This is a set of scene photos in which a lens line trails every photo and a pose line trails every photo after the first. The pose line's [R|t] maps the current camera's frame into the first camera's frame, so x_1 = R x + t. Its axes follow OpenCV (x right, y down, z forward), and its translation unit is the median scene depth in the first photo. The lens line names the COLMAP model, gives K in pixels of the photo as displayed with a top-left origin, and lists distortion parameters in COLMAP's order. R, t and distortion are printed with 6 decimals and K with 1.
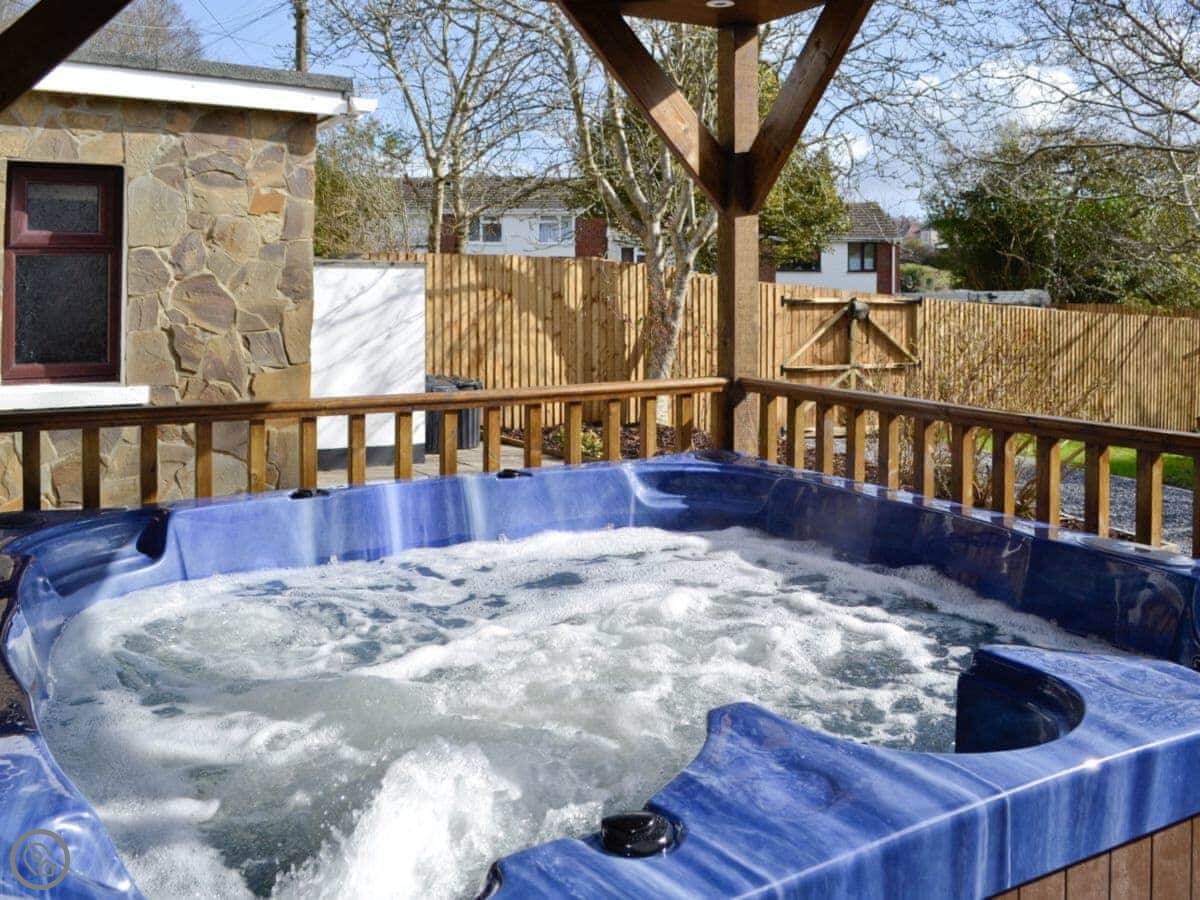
lens RADIAL K [[1522.9, 0, 600.8], [0, 1522.9, 448.6], [0, 0, 1]] dist [-0.118121, -0.018680]
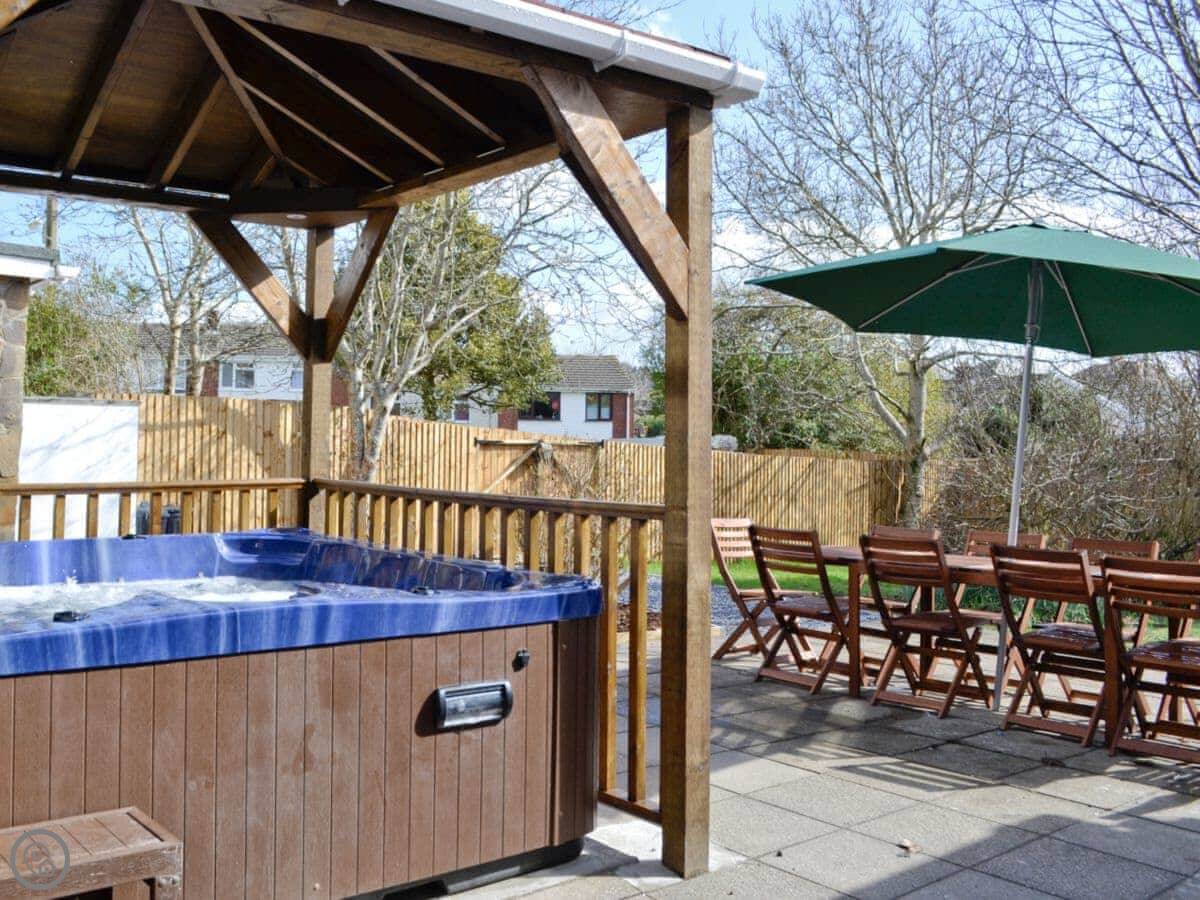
lens RADIAL K [[1522.9, 0, 600.8], [0, 1522.9, 448.6], [0, 0, 1]] dist [-0.118121, -0.018680]
pose [[0.988137, 0.010312, 0.153227, 0.041895], [0.004746, 0.995216, -0.097581, 0.019214], [-0.153500, 0.097151, 0.983361, -0.126211]]
